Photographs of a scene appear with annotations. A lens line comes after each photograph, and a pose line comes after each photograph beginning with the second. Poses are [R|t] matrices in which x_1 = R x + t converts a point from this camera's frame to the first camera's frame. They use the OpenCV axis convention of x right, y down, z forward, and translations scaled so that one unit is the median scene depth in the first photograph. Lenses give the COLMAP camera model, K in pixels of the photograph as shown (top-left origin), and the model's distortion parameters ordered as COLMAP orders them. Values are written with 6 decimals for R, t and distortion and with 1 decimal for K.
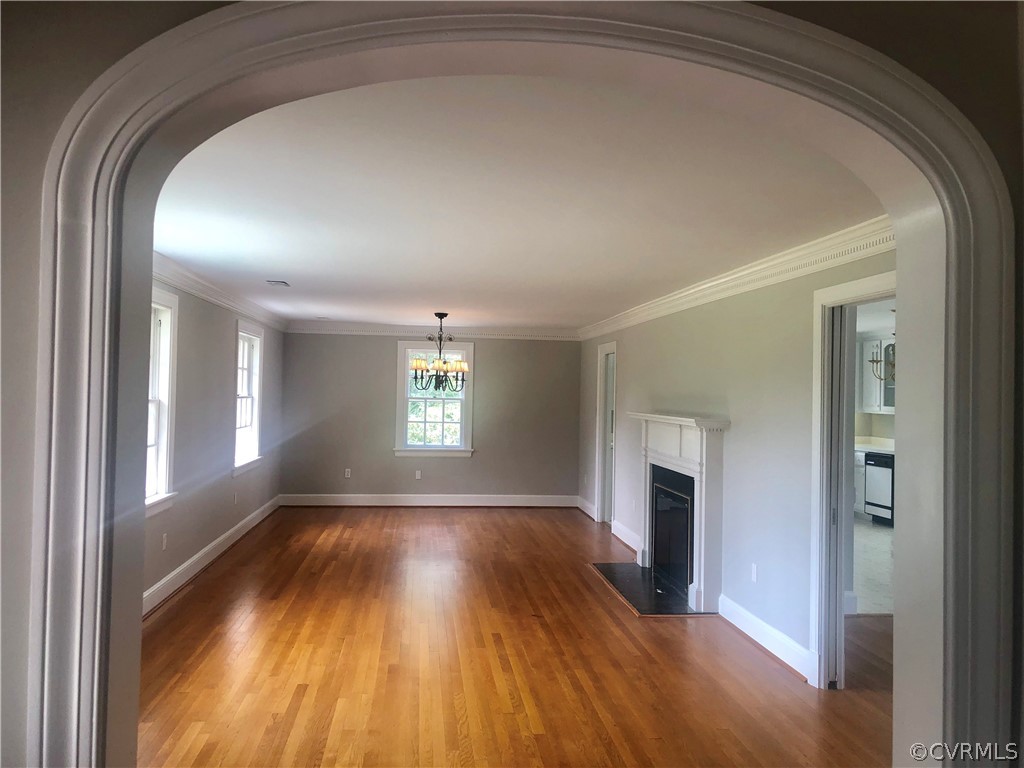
lens RADIAL K [[840.7, 0, 509.5], [0, 840.7, 383.2], [0, 0, 1]] dist [0.051007, -0.065943]
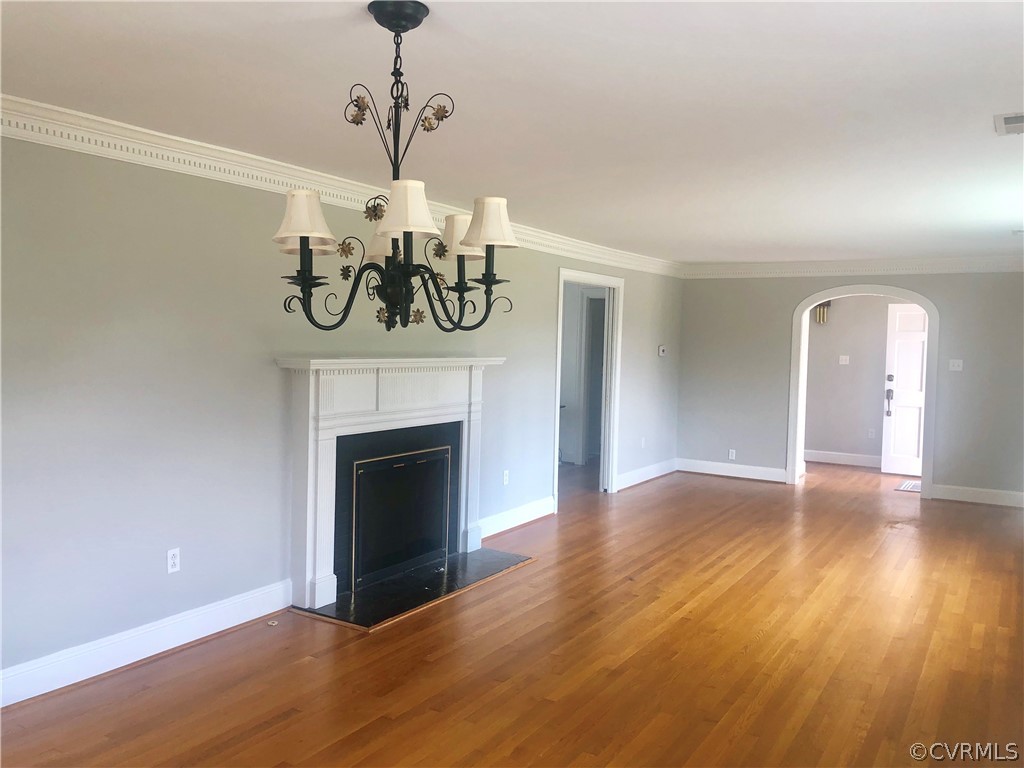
lens RADIAL K [[840.7, 0, 510.8], [0, 840.7, 382.2], [0, 0, 1]] dist [0.051007, -0.065943]
pose [[-0.790385, -0.087151, 0.606379, -0.409150], [-0.059778, 0.996077, 0.065242, 0.005881], [-0.609687, 0.015318, -0.792495, 1.810798]]
